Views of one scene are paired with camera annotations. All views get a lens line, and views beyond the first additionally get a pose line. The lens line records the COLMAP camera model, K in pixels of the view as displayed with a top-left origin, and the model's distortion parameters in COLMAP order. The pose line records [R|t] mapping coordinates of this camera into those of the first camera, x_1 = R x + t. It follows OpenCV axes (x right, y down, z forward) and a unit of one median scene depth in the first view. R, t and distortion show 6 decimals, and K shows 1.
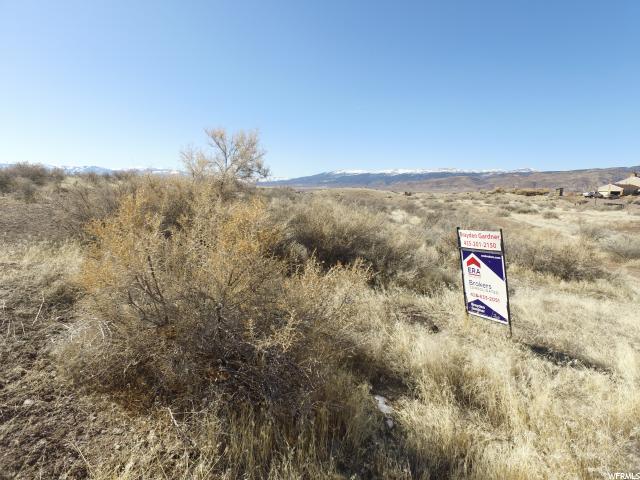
lens RADIAL K [[367.6, 0, 319.6], [0, 367.6, 241.3], [0, 0, 1]] dist [-0.121543, 0.087278]
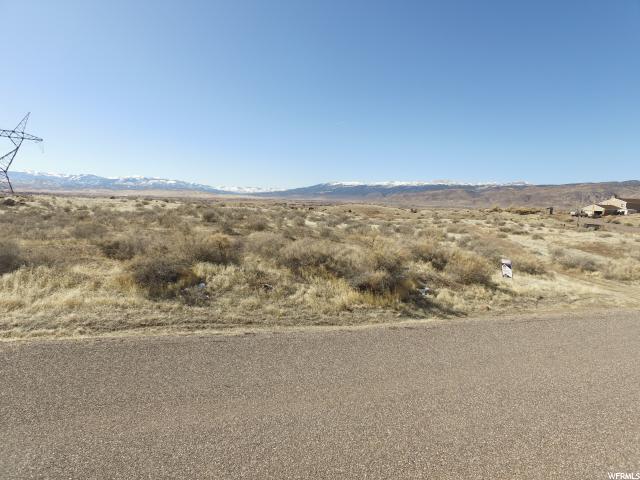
lens RADIAL K [[367.6, 0, 319.6], [0, 367.6, 241.3], [0, 0, 1]] dist [-0.121543, 0.087278]
pose [[0.999891, 0.009462, 0.011330, -0.107884], [-0.009120, 0.999513, -0.029848, -0.005418], [-0.011607, 0.029742, 0.999490, -0.192721]]
